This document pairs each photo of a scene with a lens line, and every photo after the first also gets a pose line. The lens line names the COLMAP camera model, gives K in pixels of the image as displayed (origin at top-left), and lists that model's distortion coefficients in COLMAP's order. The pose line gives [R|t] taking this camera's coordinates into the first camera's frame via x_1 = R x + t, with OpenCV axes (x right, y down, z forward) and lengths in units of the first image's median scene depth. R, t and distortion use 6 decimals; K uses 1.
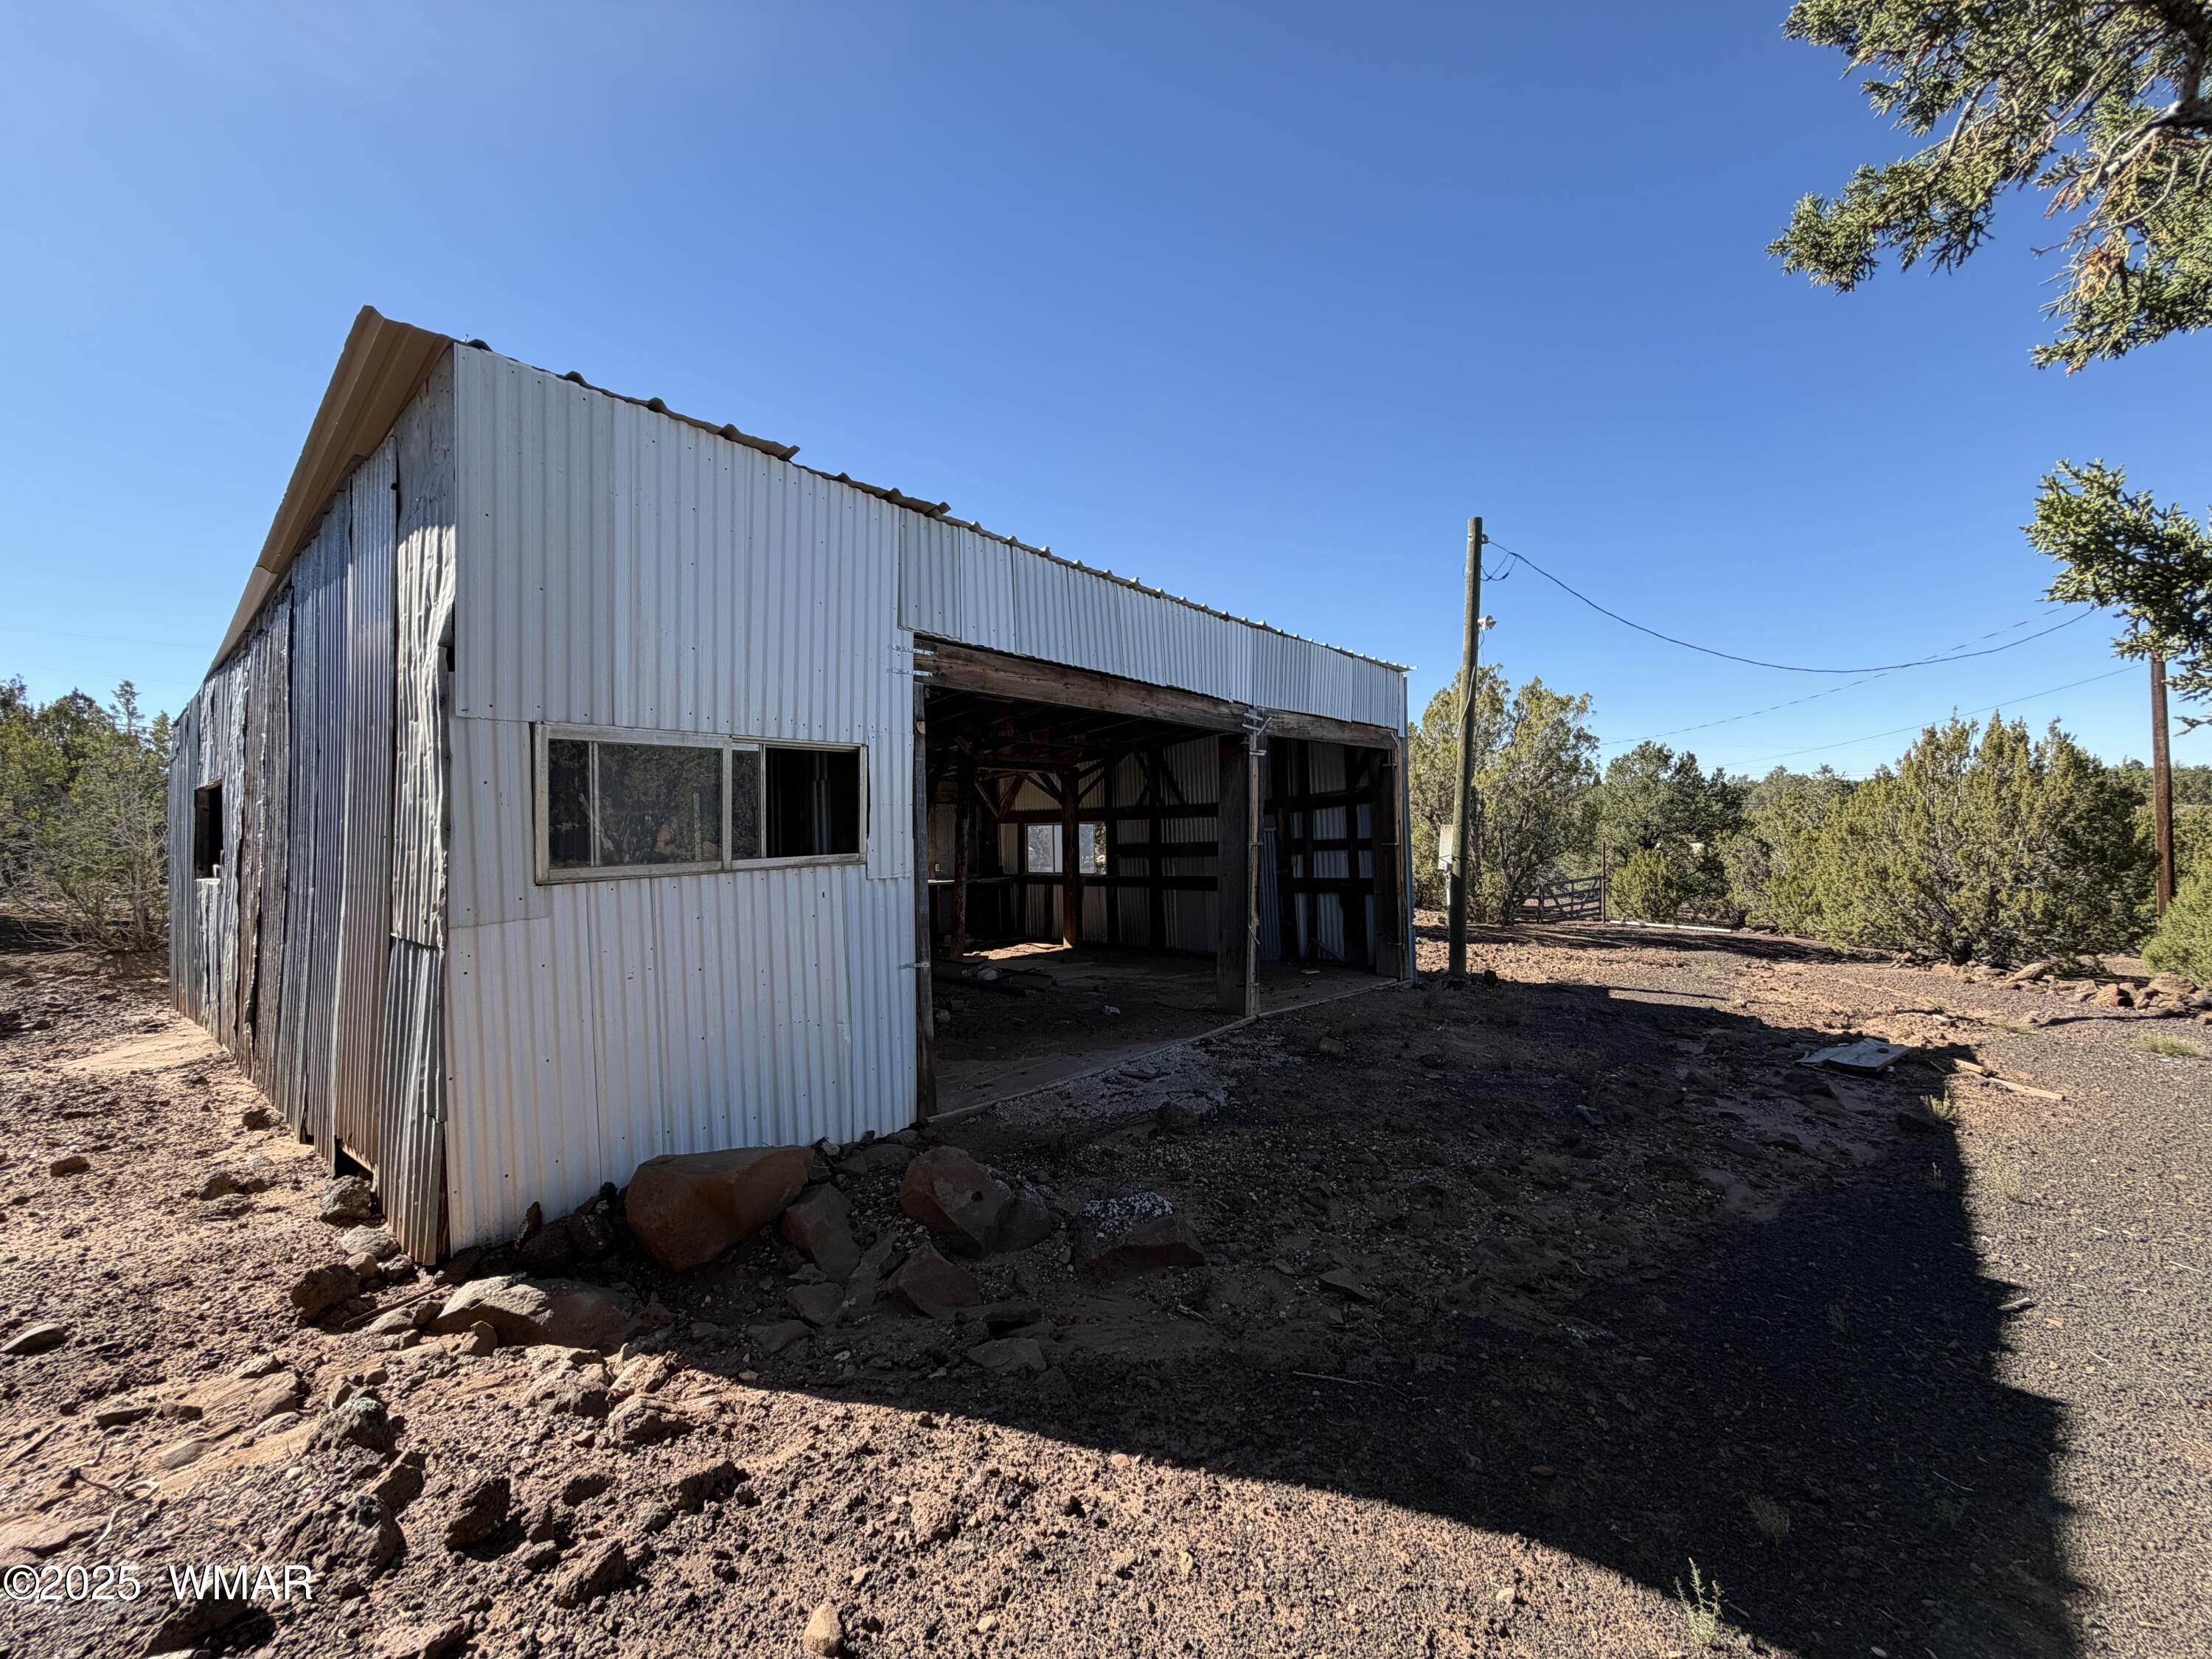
lens RADIAL K [[874.7, 0, 1102.3], [0, 874.7, 819.9], [0, 0, 1]] dist [-0.004548, -0.000469]
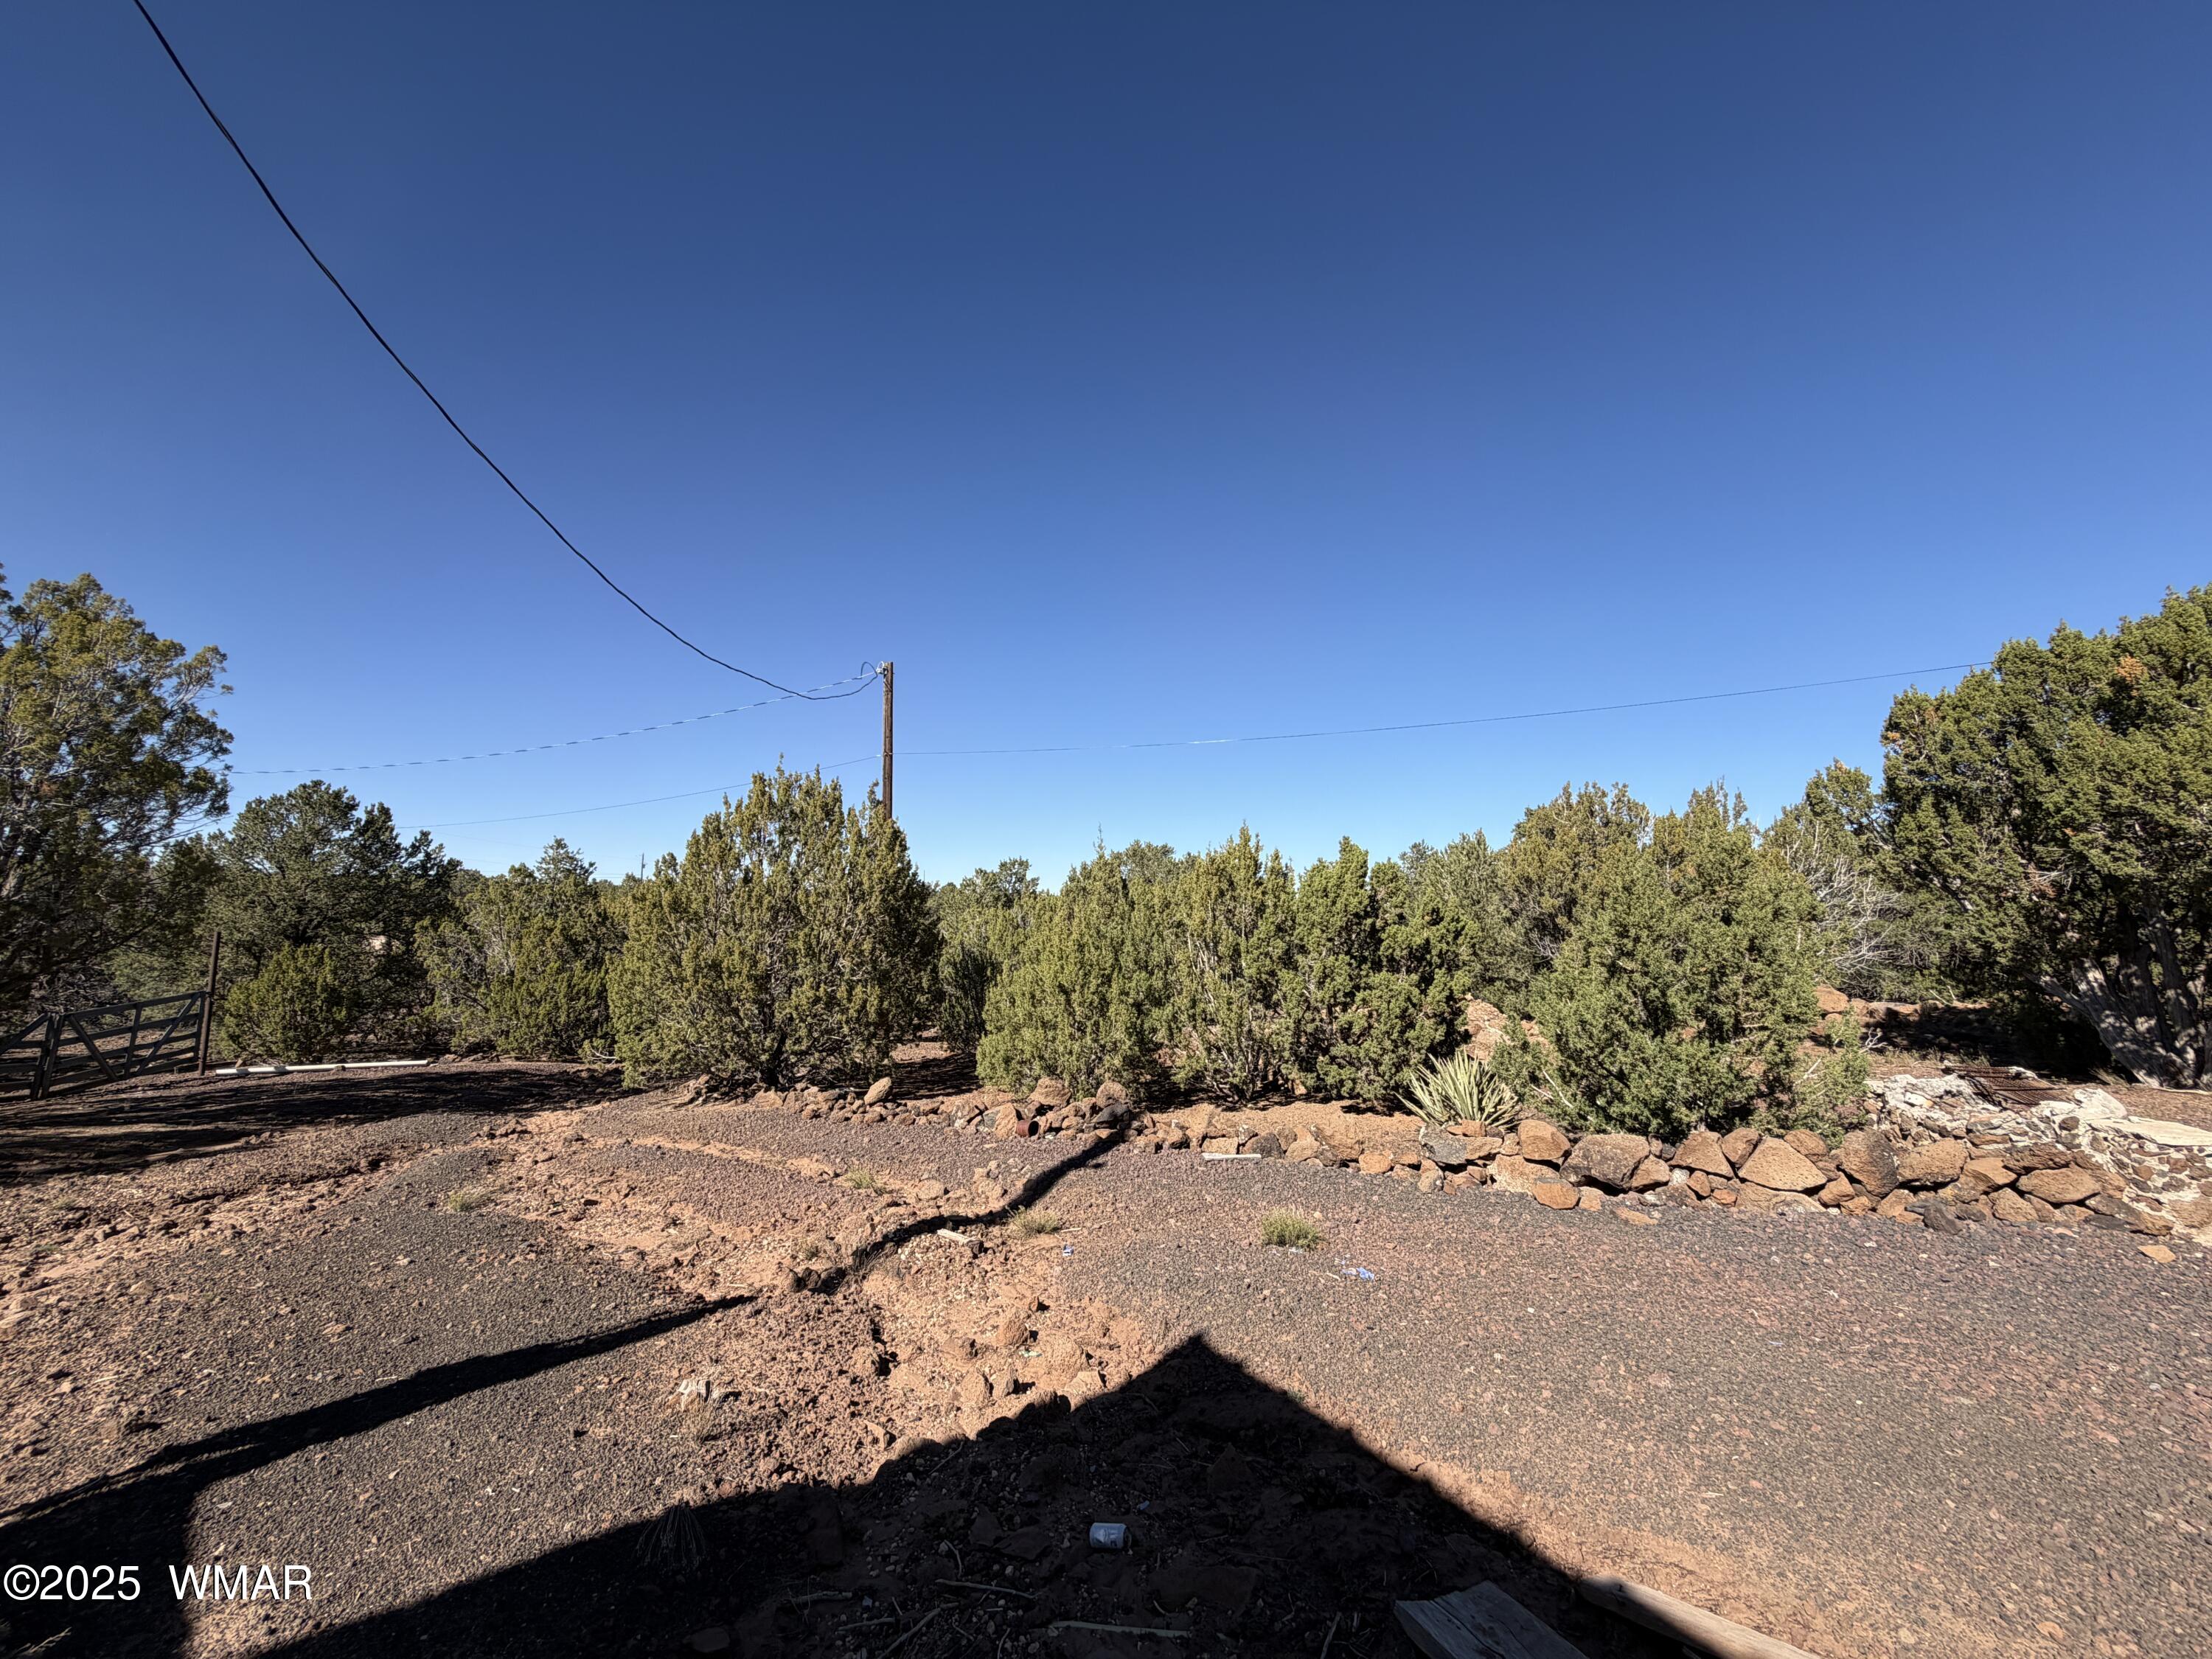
lens RADIAL K [[874.7, 0, 1093.9], [0, 874.7, 842.1], [0, 0, 1]] dist [-0.004548, -0.000469]
pose [[0.259848, 0.104648, 0.959962, 0.168036], [-0.018120, 0.994464, -0.103504, 0.015313], [-0.965479, 0.009500, 0.260306, 0.293764]]
